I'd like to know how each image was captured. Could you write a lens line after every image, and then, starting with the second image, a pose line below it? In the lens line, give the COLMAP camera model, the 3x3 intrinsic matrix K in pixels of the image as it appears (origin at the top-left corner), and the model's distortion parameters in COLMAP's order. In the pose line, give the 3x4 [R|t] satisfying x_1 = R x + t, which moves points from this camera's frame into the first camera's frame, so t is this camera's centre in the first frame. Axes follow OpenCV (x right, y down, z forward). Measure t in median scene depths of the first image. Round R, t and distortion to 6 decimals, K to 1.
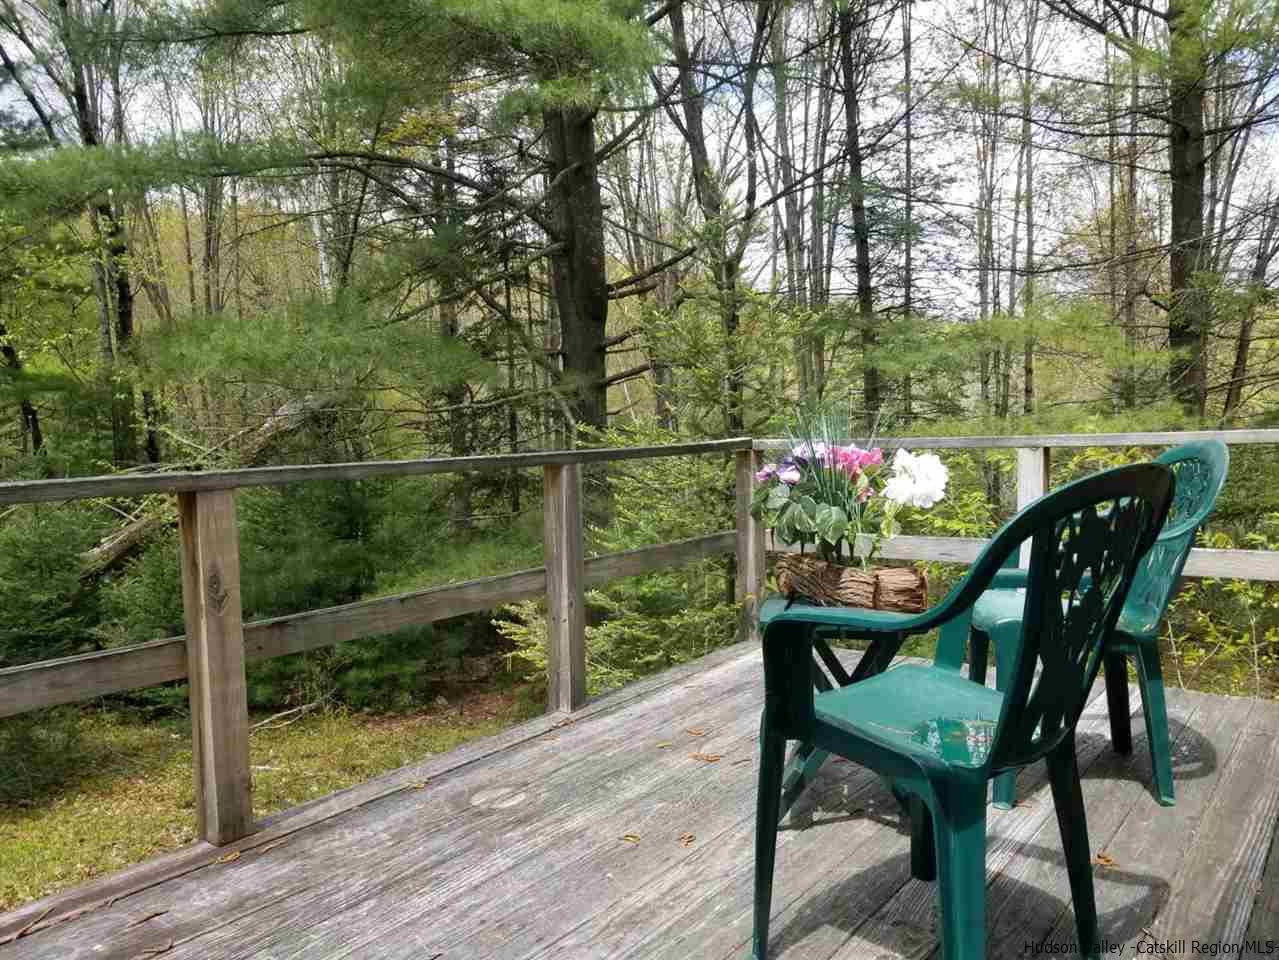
lens RADIAL K [[1013.5, 0, 638.3], [0, 1013.5, 490.6], [0, 0, 1]] dist [0.072237, -0.084354]
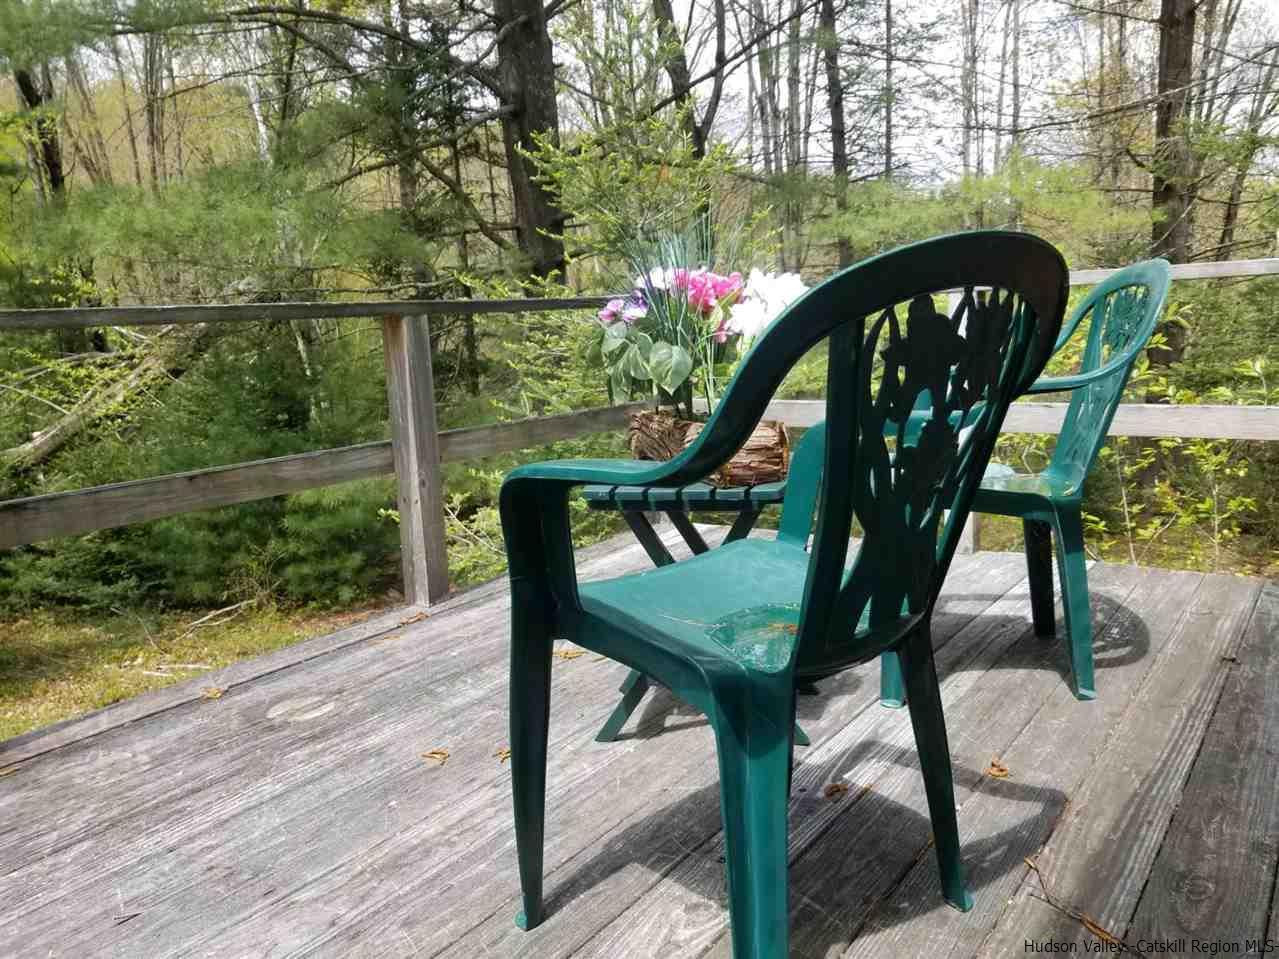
lens RADIAL K [[1048.7, 0, 617.1], [0, 1048.7, 483.9], [0, 0, 1]] dist [0.073866, -0.126817]
pose [[0.999726, -0.019668, 0.012693, 0.122503], [0.018251, 0.994472, 0.103407, 0.033979], [-0.014656, -0.103147, 0.994558, 0.159818]]
